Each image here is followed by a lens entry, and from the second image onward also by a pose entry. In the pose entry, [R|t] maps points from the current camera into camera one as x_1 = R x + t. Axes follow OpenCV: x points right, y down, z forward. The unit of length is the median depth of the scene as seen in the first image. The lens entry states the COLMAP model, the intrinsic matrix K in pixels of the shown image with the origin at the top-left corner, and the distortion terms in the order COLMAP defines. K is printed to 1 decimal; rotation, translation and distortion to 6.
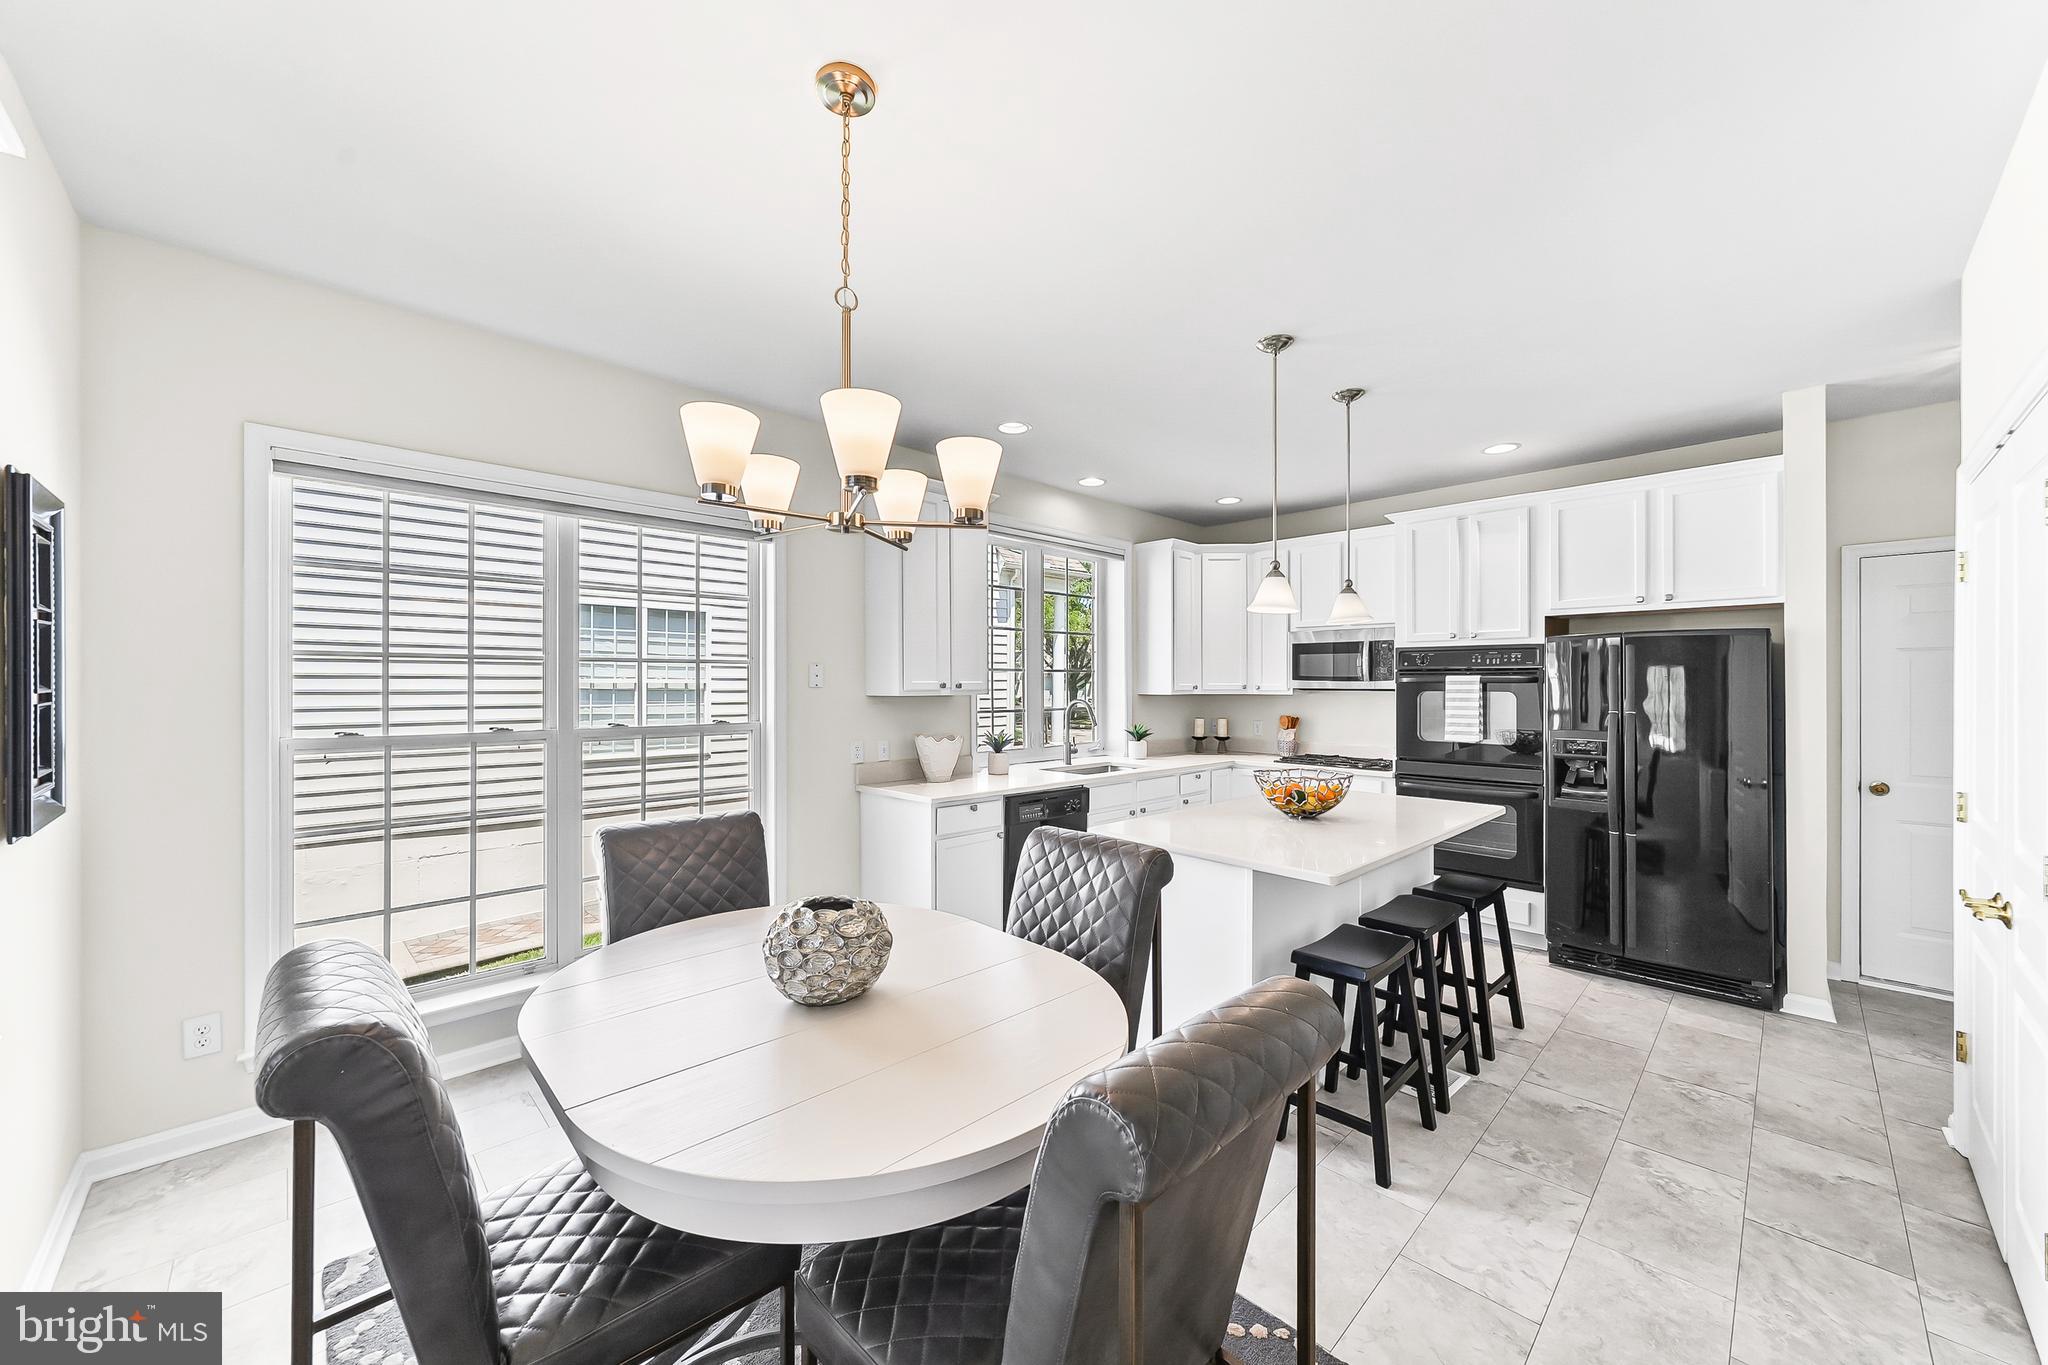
lens RADIAL K [[718.1, 0, 1022.2], [0, 718.1, 708.1], [0, 0, 1]] dist [0.000258, -0.000052]
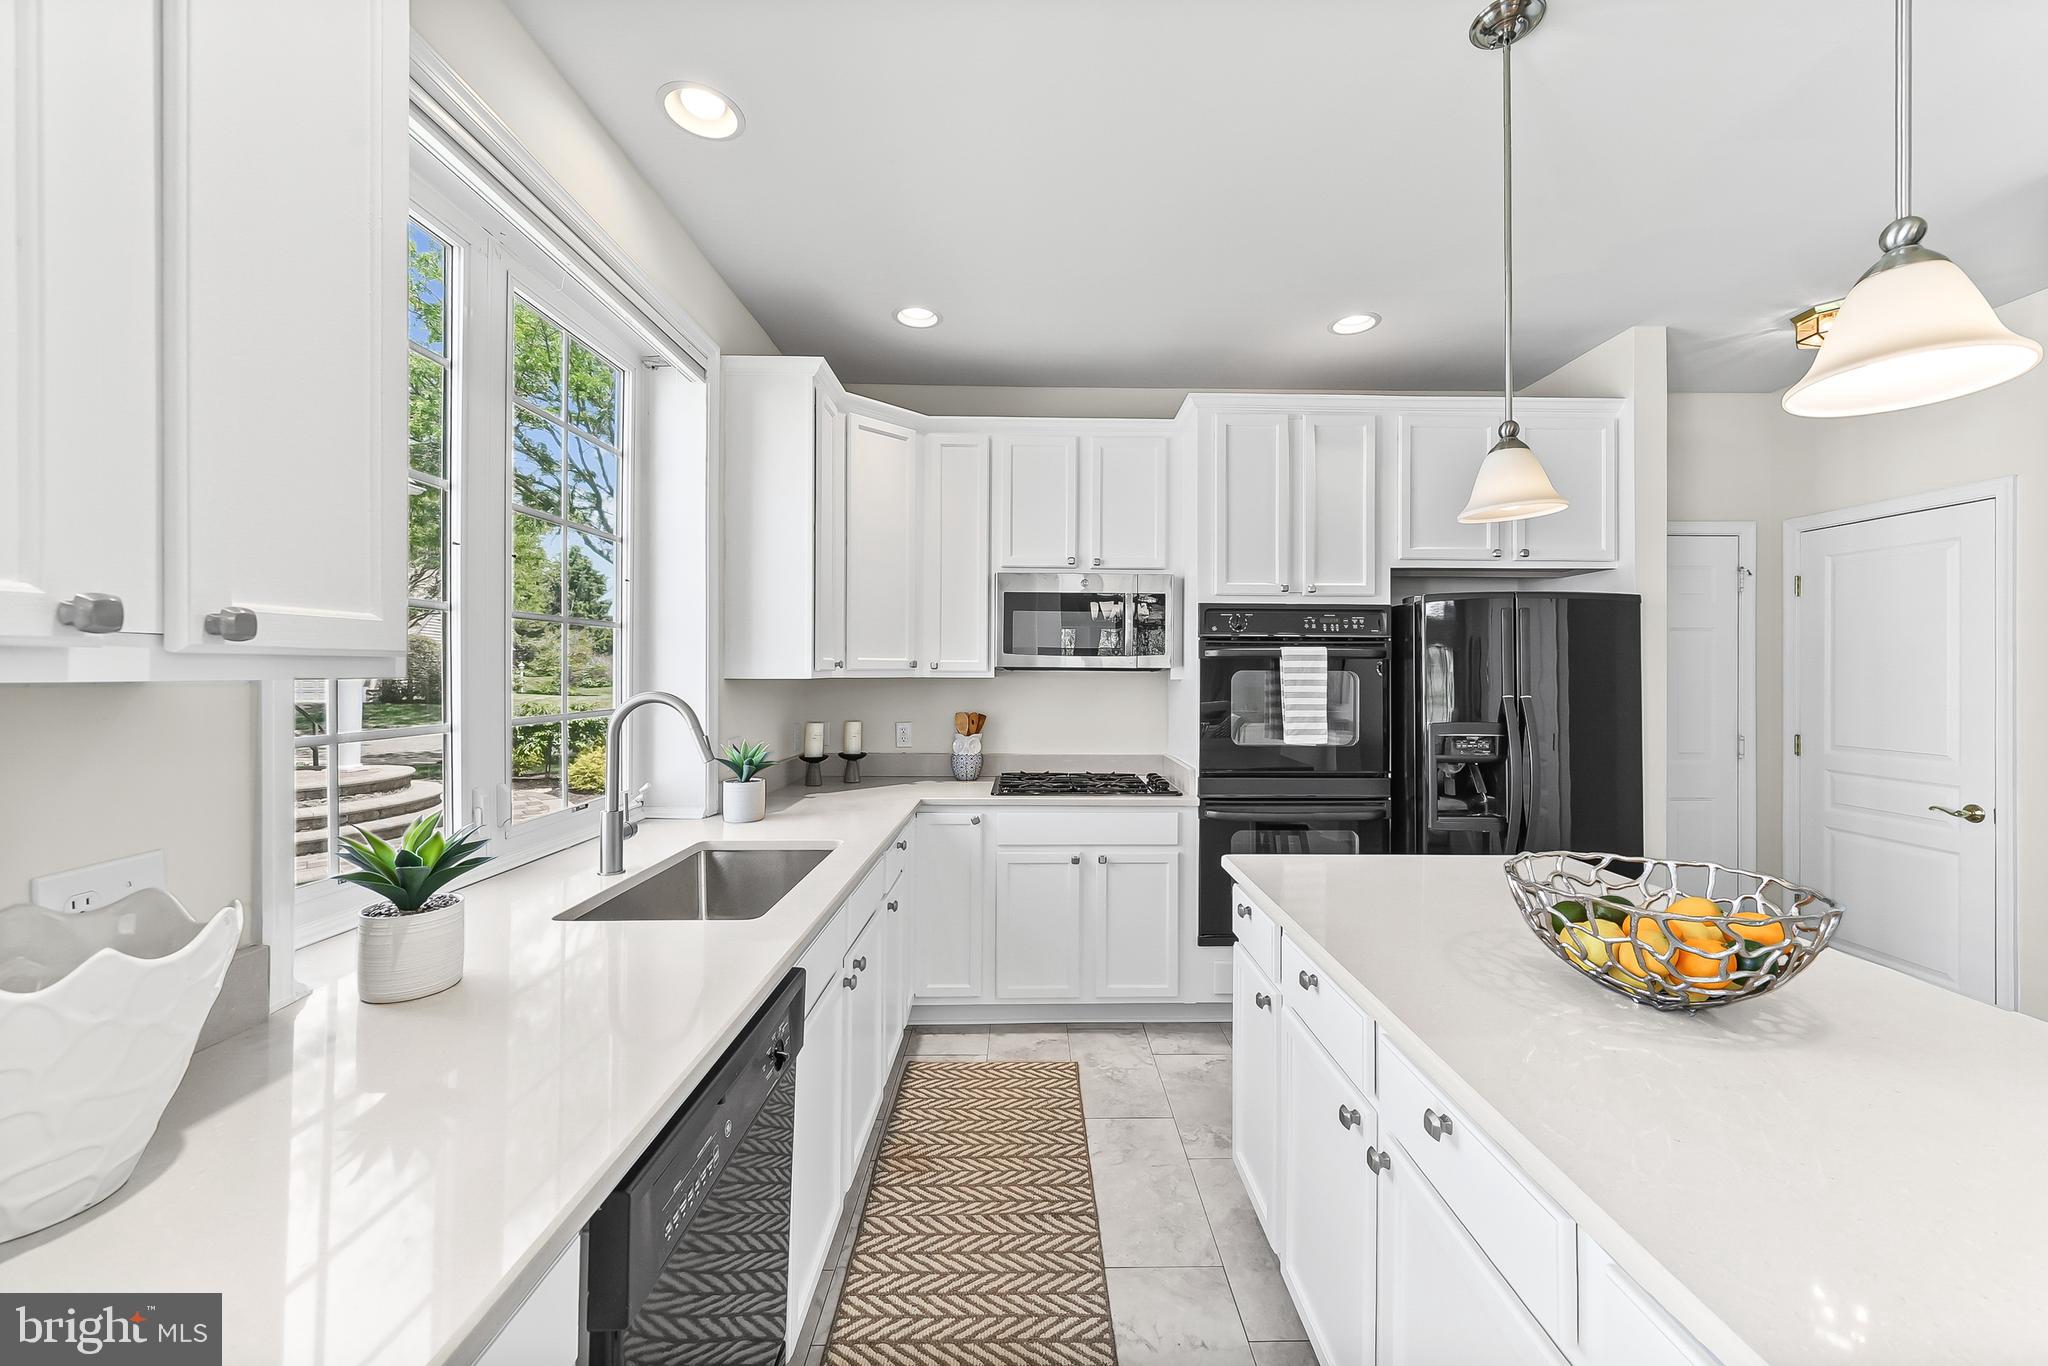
lens RADIAL K [[753.6, 0, 1030.8], [0, 753.6, 671.3], [0, 0, 1]] dist [-0.000504, -0.000350]
pose [[0.676449, 0.002394, 0.736486, -0.082665], [0.021291, 0.999513, -0.022805, -0.011104], [-0.736182, 0.031107, 0.676068, 0.668852]]
